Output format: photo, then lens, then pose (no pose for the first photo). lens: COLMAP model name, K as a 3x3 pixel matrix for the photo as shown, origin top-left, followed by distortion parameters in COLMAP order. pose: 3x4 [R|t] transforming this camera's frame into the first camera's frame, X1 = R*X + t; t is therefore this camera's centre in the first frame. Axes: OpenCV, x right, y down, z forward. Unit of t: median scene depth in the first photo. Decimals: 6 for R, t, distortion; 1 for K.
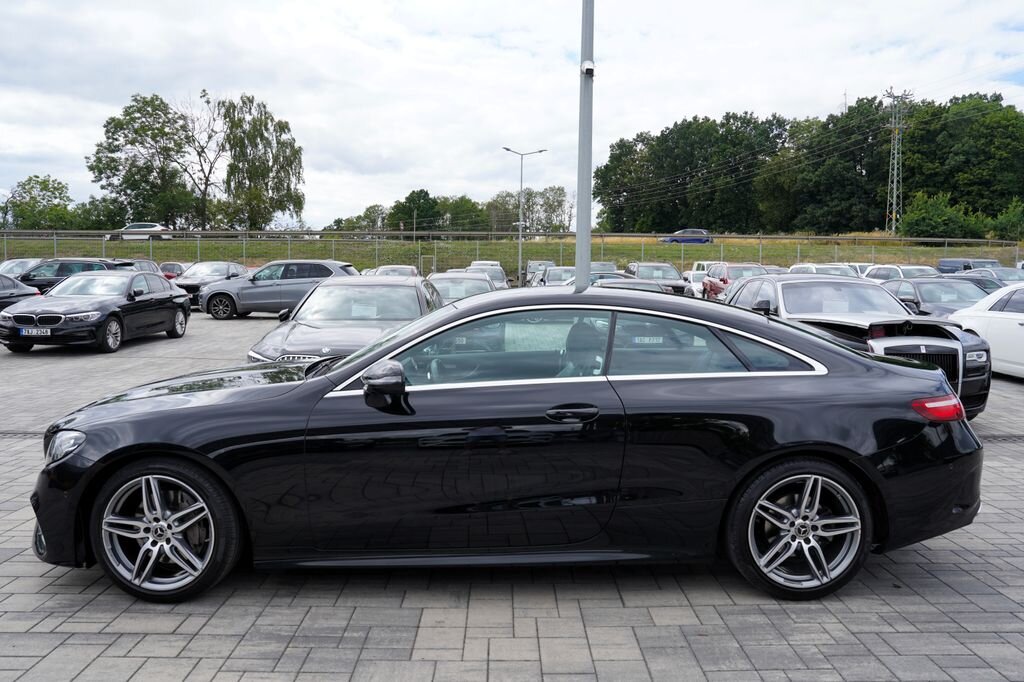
lens RADIAL K [[776.6, 0, 521.0], [0, 776.6, 361.5], [0, 0, 1]] dist [-0.115031, 0.119775]
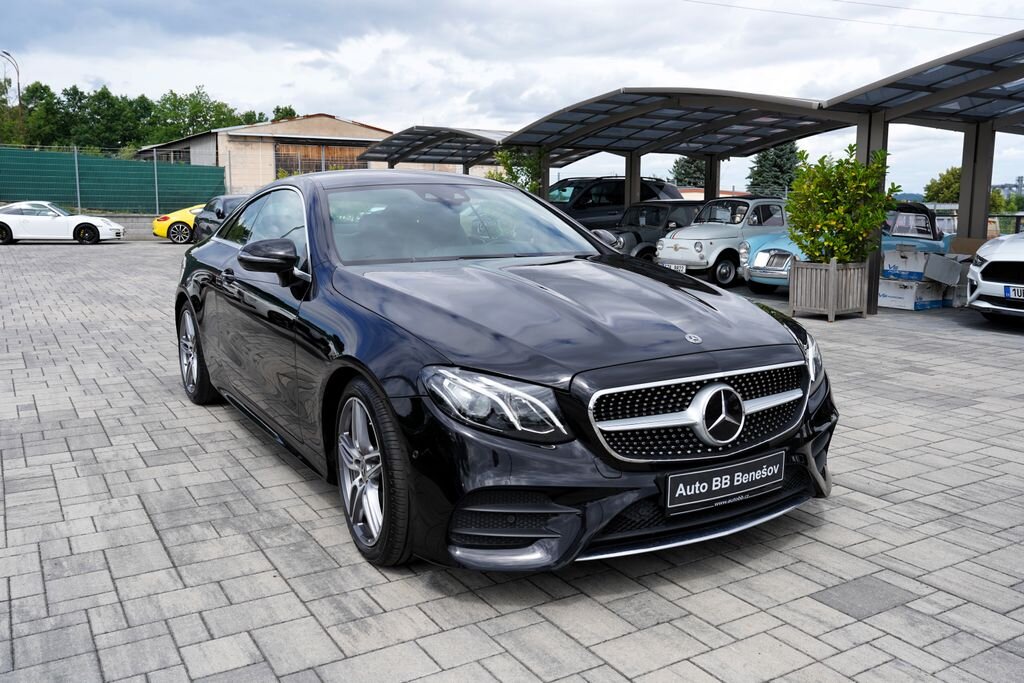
lens RADIAL K [[874.1, 0, 517.7], [0, 874.1, 340.7], [0, 0, 1]] dist [-0.045531, 0.109049]
pose [[-0.497130, -0.143121, 0.855791, -1.279474], [0.079902, 0.974560, 0.209400, -0.130896], [-0.863989, 0.172479, -0.473048, 1.738790]]
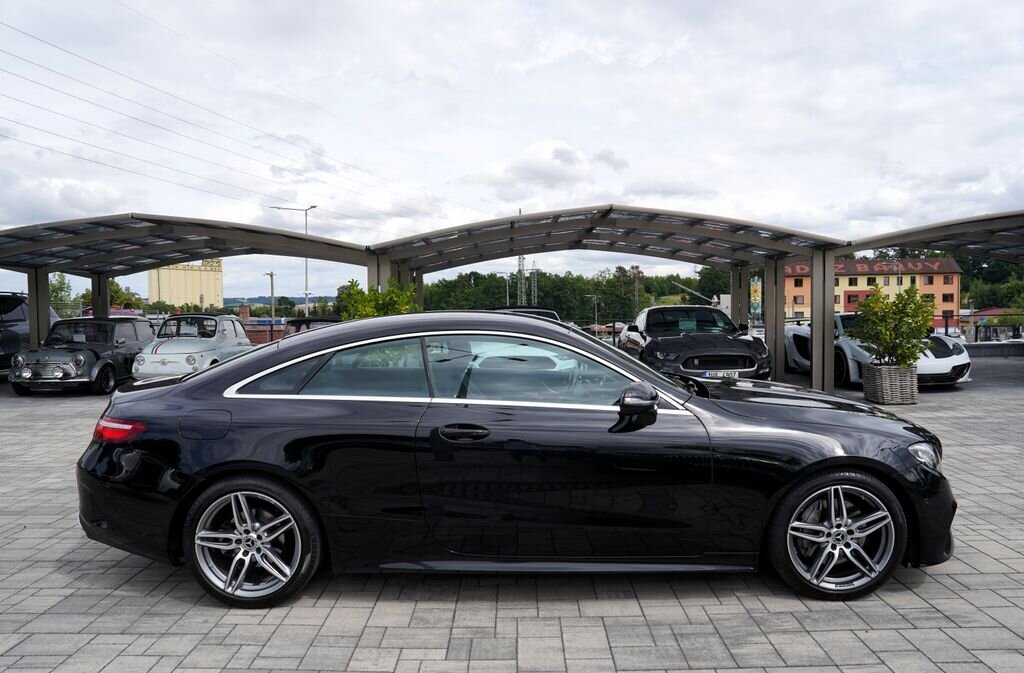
lens RADIAL K [[713.2, 0, 512.0], [0, 713.2, 336.5], [0, 0, 1]] dist [-0.088989, 0.064701]
pose [[-0.999778, 0.000605, 0.021068, -0.031312], [0.003649, 0.989458, 0.144775, -0.253253], [-0.020758, 0.144820, -0.989240, 2.416995]]
